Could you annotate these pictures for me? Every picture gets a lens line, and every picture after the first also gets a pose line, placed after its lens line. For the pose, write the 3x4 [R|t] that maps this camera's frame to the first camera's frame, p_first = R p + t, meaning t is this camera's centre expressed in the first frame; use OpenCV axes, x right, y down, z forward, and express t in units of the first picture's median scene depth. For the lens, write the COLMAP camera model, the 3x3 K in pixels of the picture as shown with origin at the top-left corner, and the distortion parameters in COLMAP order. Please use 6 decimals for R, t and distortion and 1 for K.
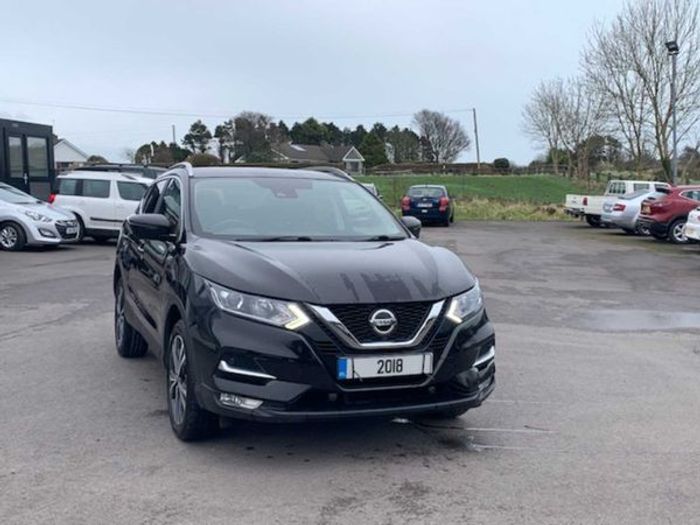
lens RADIAL K [[887.3, 0, 350.0], [0, 887.3, 262.5], [0, 0, 1]] dist [0.008704, -0.002302]
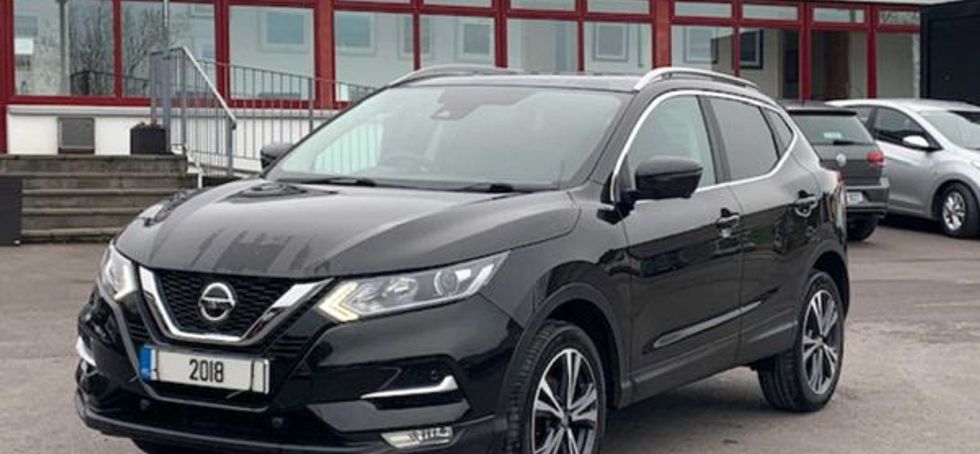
lens RADIAL K [[1823.3, 0, 490.0], [0, 1823.3, 227.0], [0, 0, 1]] dist [0.221181, -0.066960]
pose [[0.601523, 0.047462, -0.797444, 1.216333], [-0.073628, 0.997278, 0.003817, -0.008210], [0.795455, 0.056418, 0.603381, 0.343523]]
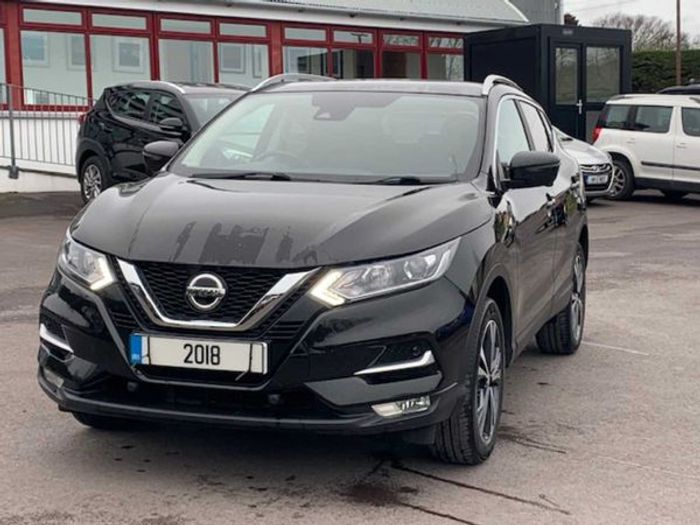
lens RADIAL K [[1322.0, 0, 350.0], [0, 1322.0, 262.5], [0, 0, 1]] dist [0.148787, -0.148230]
pose [[0.766301, 0.066364, -0.639045, 0.791560], [-0.053910, 0.997785, 0.038973, -0.003562], [0.640216, 0.004586, 0.768182, 0.261506]]
